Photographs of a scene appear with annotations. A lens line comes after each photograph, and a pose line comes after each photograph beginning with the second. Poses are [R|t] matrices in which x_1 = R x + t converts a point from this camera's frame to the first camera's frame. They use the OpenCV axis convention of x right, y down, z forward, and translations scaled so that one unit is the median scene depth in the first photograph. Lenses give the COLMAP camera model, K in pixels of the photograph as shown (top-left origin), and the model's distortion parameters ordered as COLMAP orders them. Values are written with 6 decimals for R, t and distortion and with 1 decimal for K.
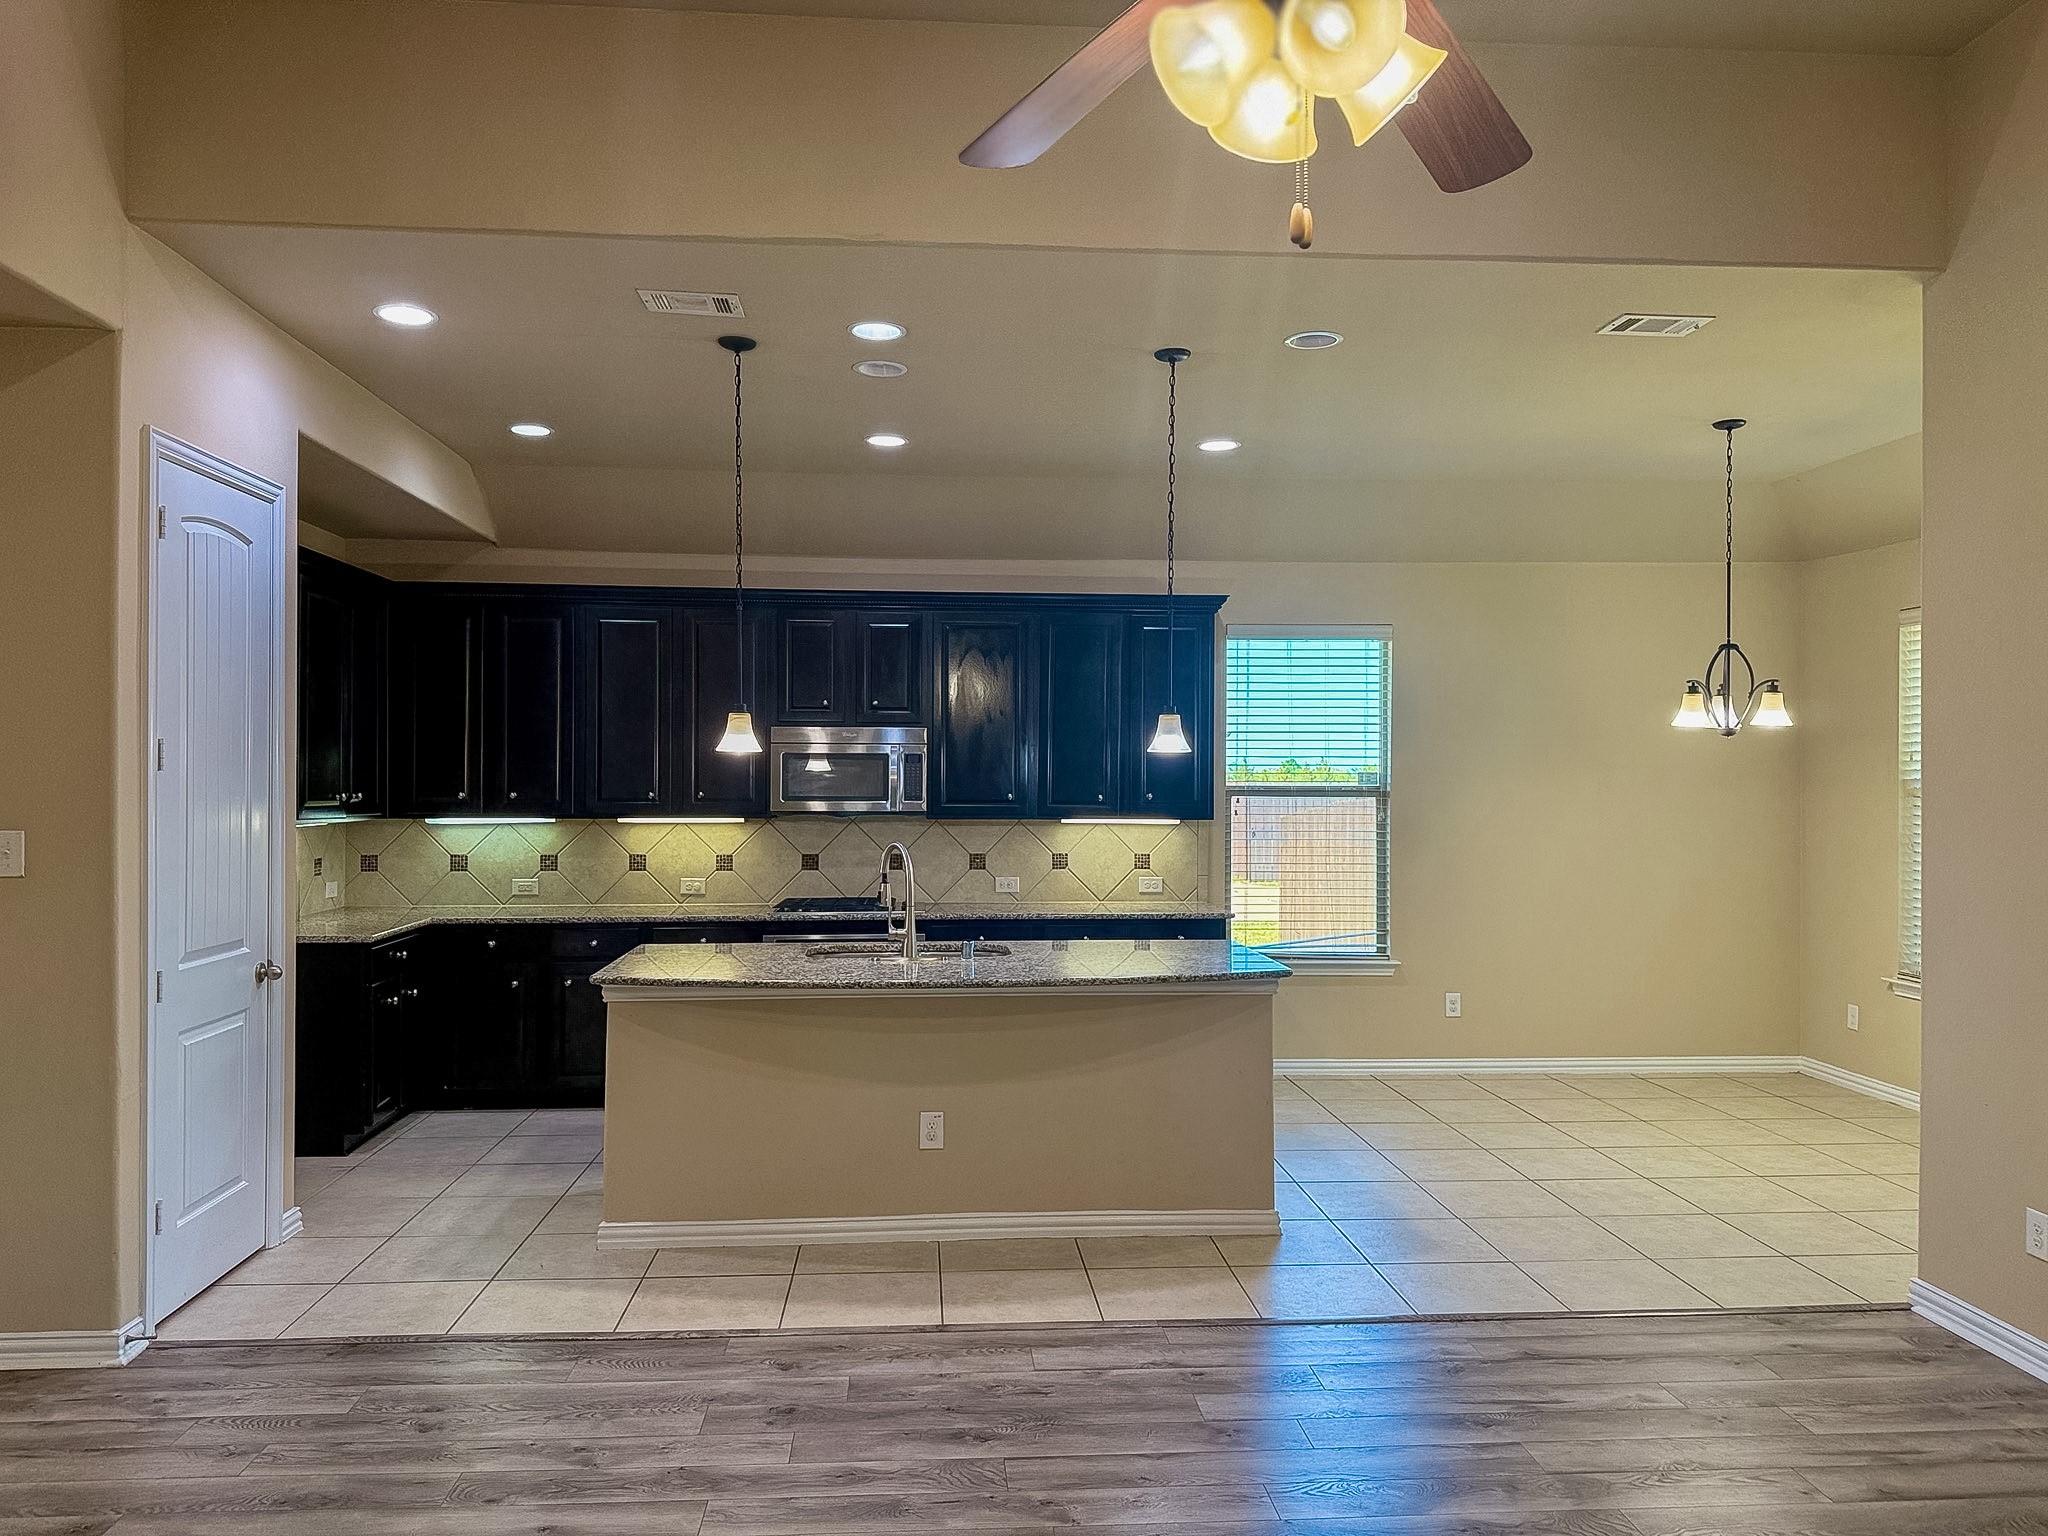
lens RADIAL K [[1457.3, 0, 1002.7], [0, 1457.3, 738.4], [0, 0, 1]] dist [0.044753, -0.042290]
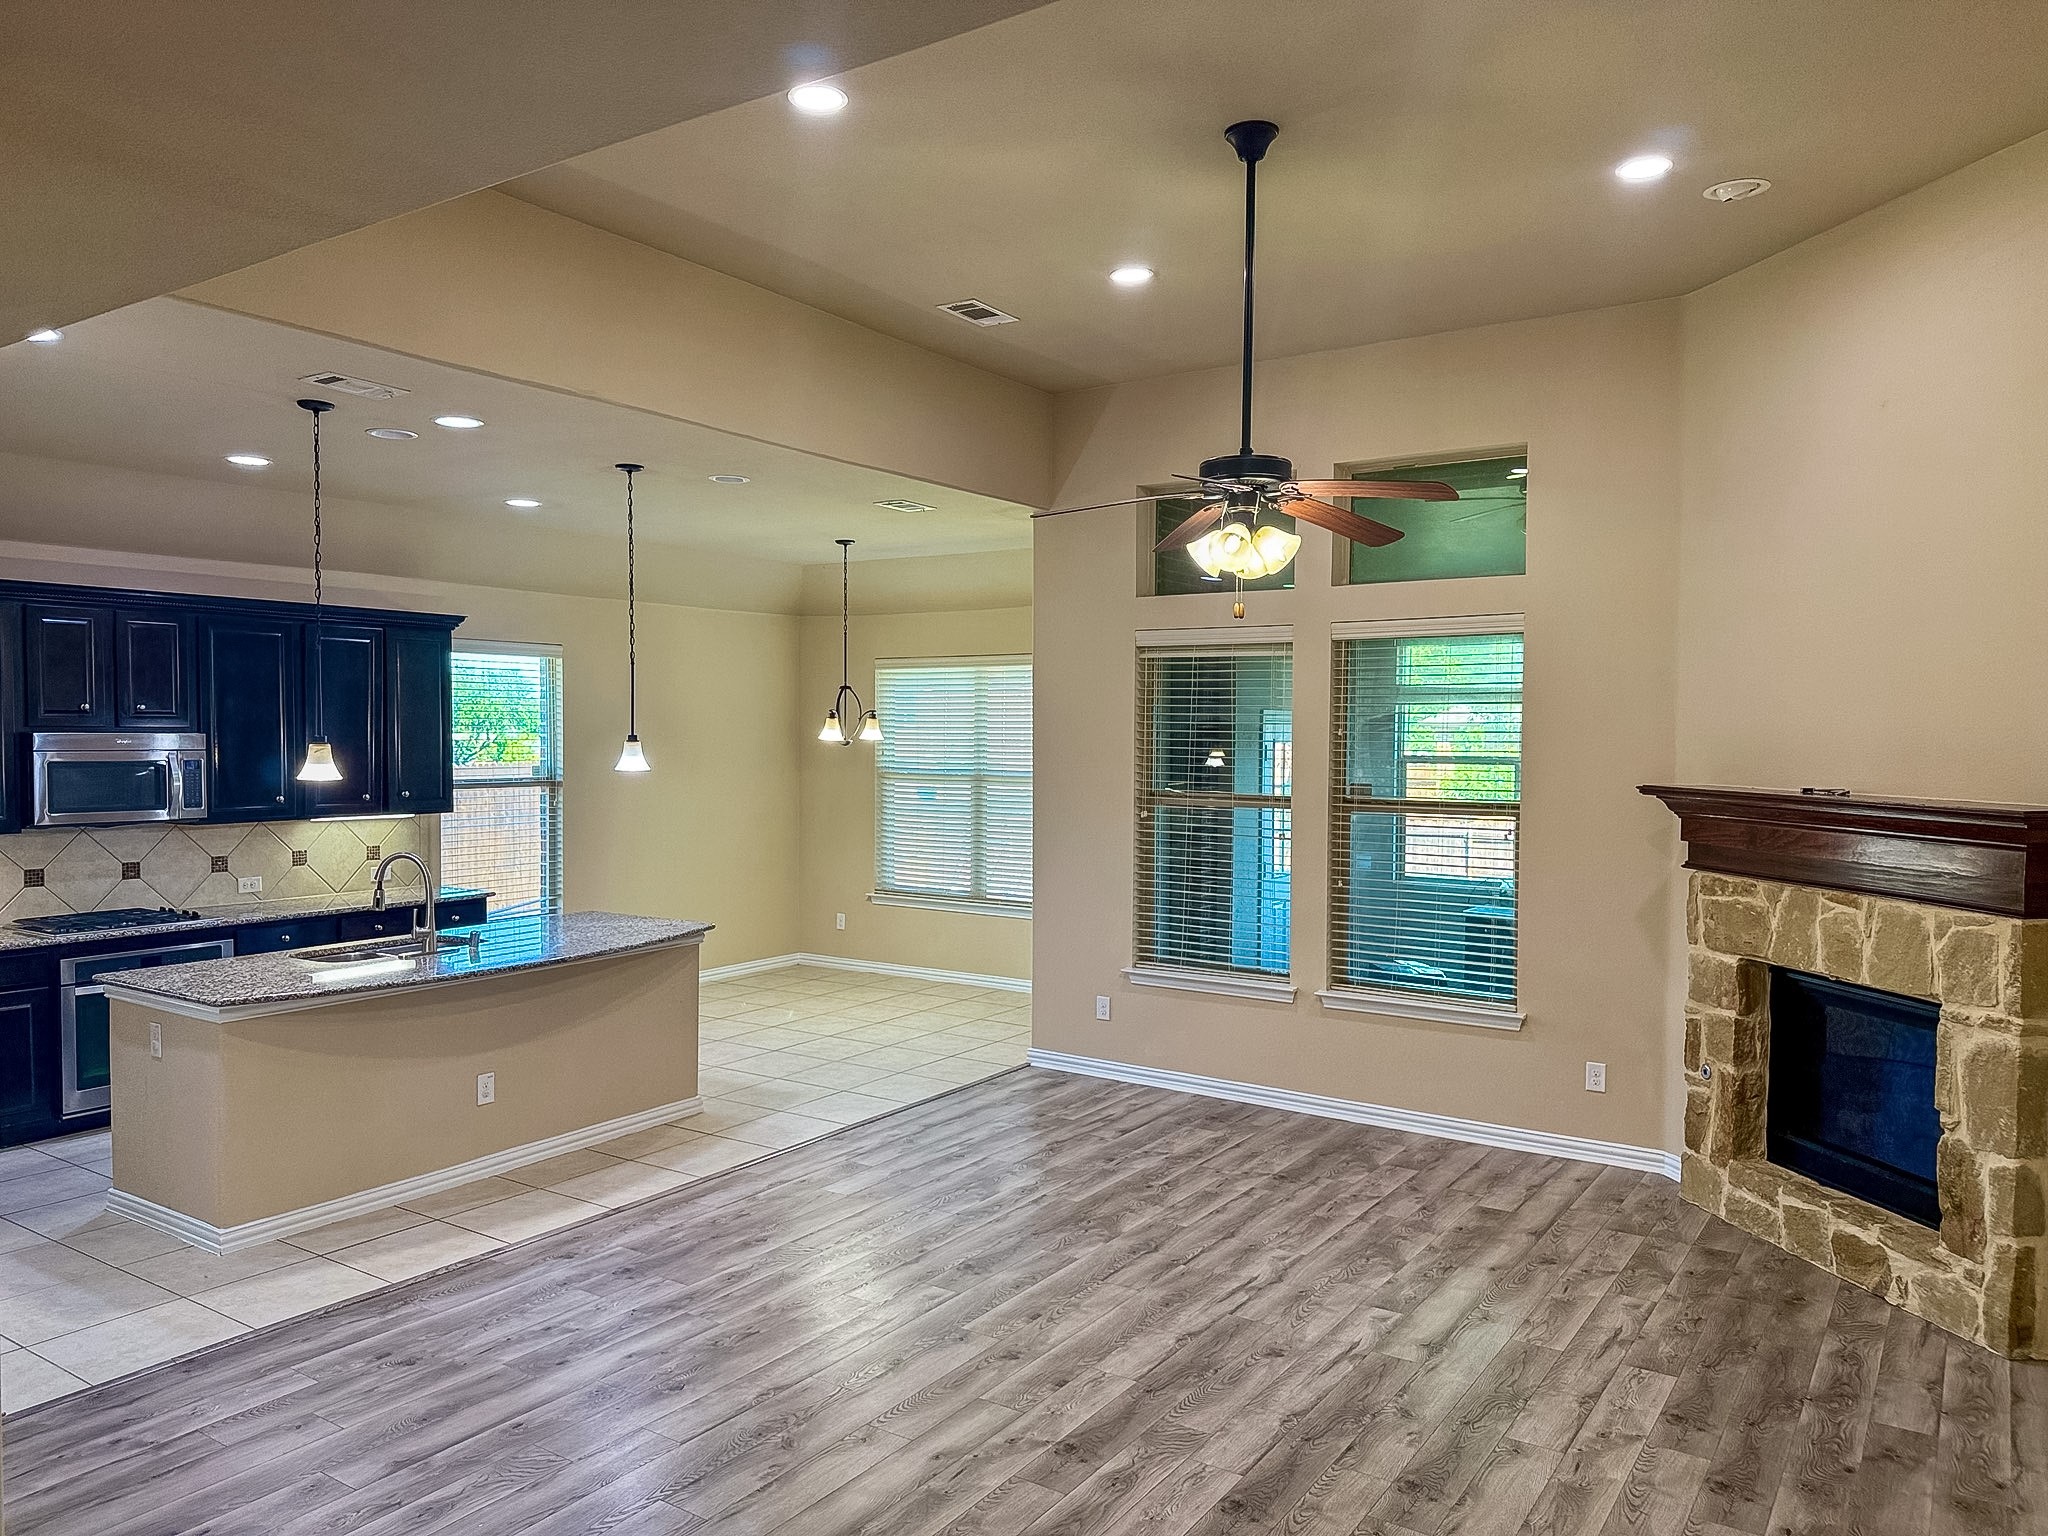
lens RADIAL K [[1457.3, 0, 1011.5], [0, 1457.3, 798.6], [0, 0, 1]] dist [0.044753, -0.042290]
pose [[0.614480, -0.040141, 0.787910, -0.496900], [-0.020417, 0.997561, 0.066745, -0.040887], [-0.788668, -0.057101, 0.612162, -0.049906]]
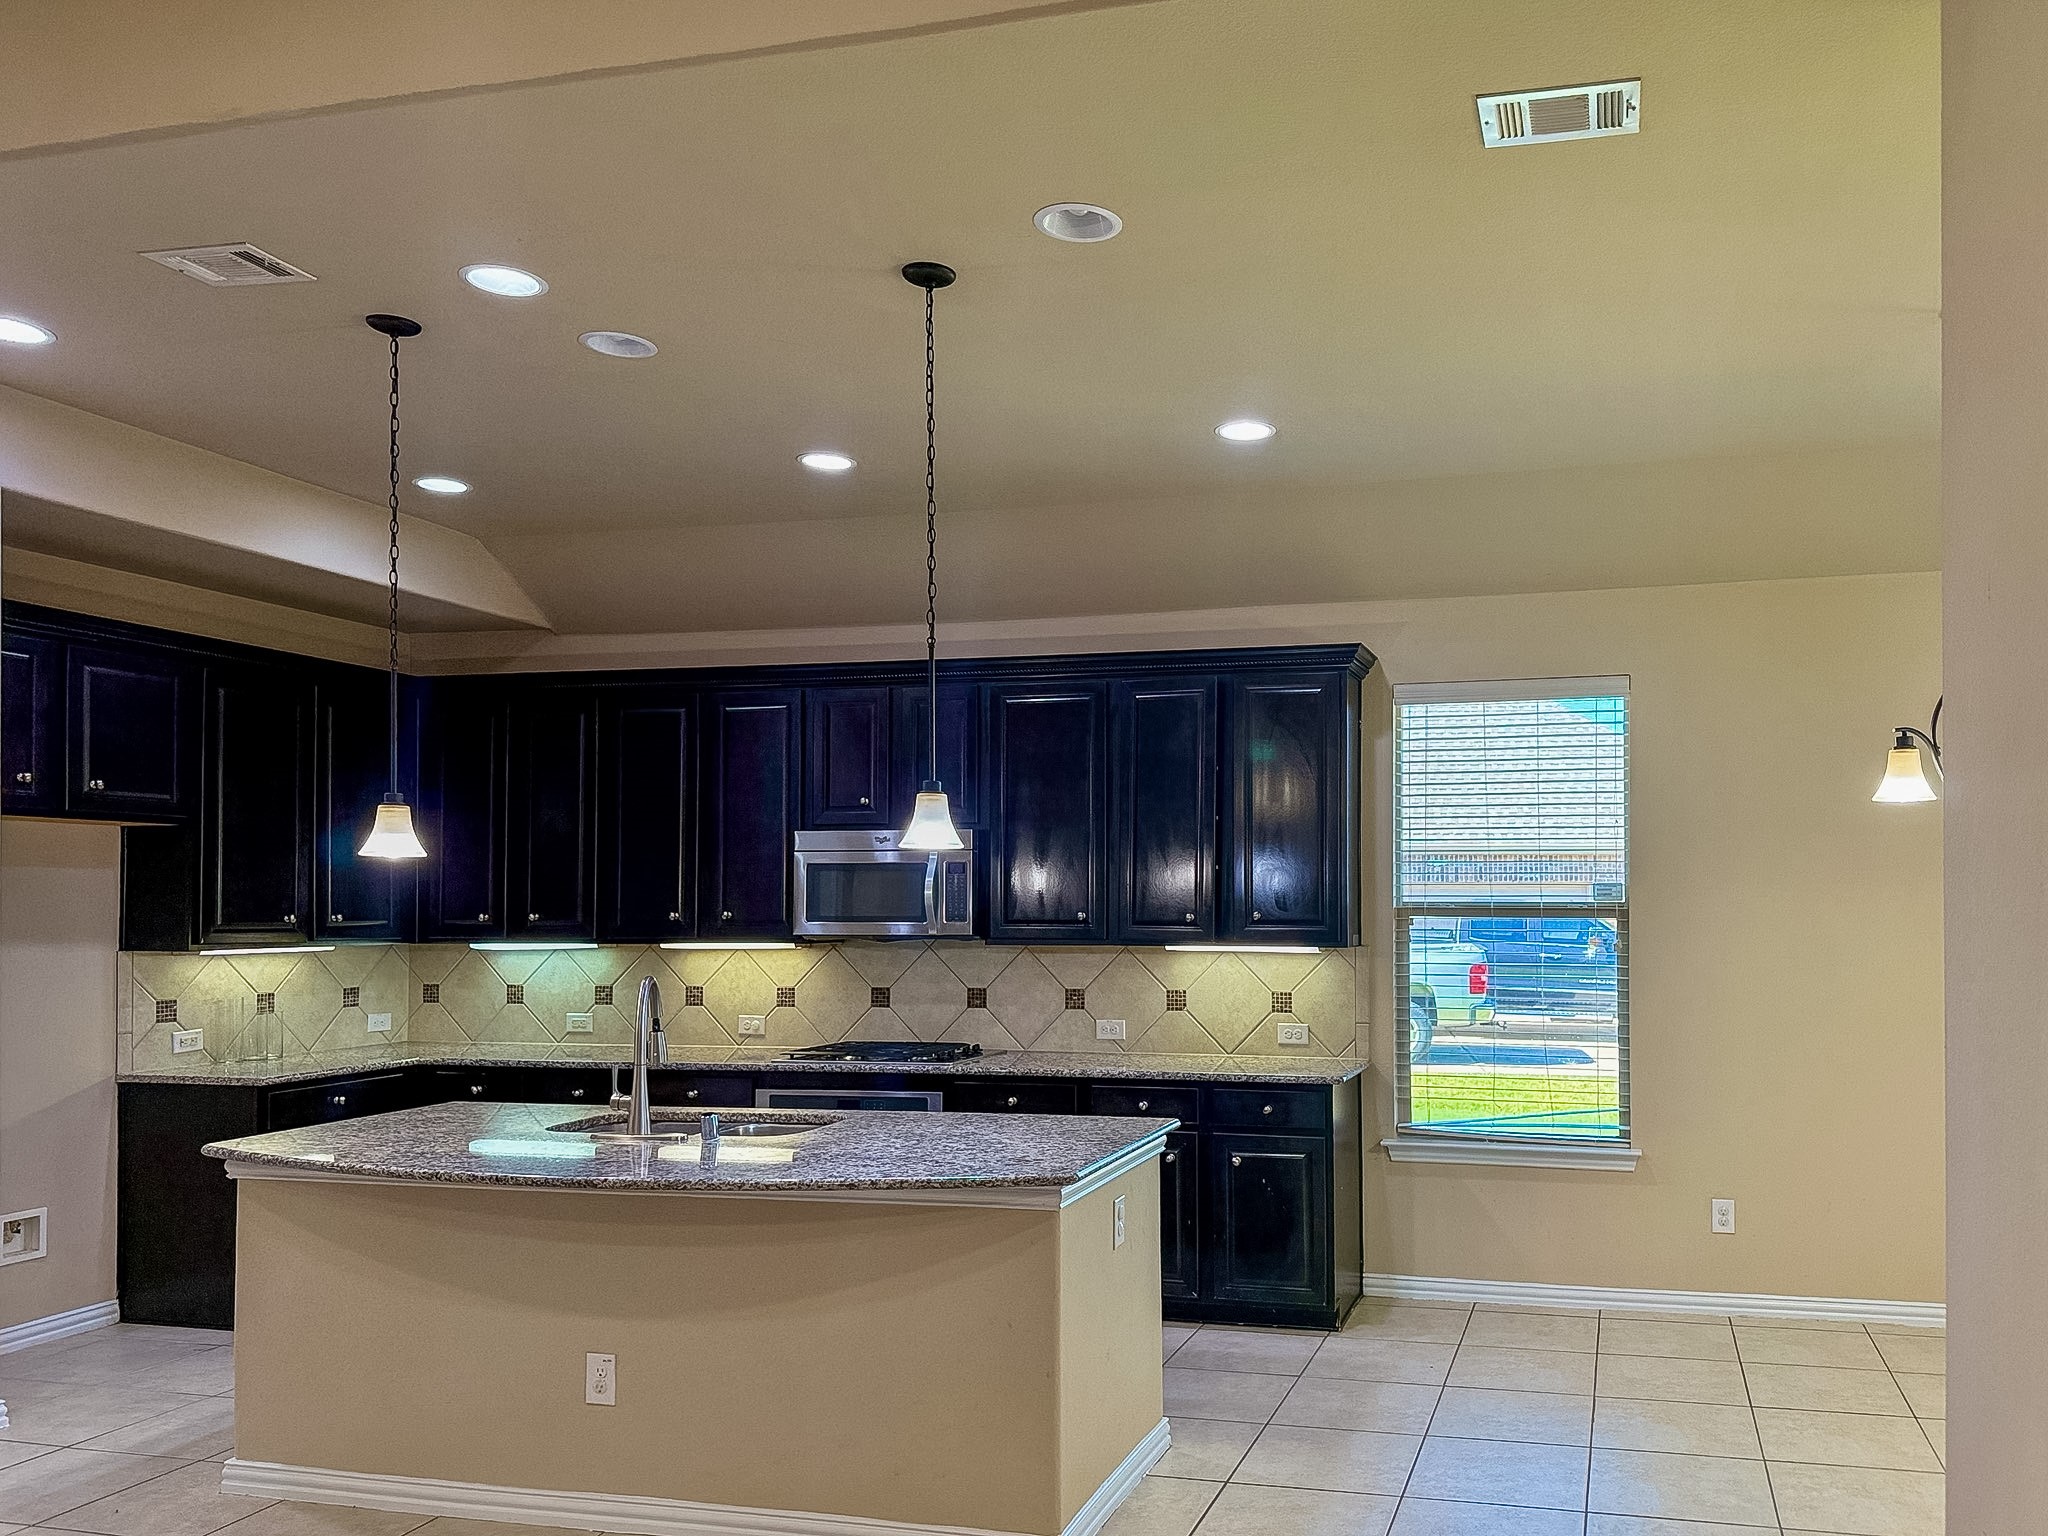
lens RADIAL K [[1547.6, 0, 1209.9], [0, 1547.6, 831.2], [0, 0, 1]] dist [0.050762, -0.026167]
pose [[0.954770, -0.017749, -0.296815, 0.313273], [0.012435, 0.999727, -0.019783, 0.011411], [0.297085, 0.015198, 0.954730, 0.230925]]
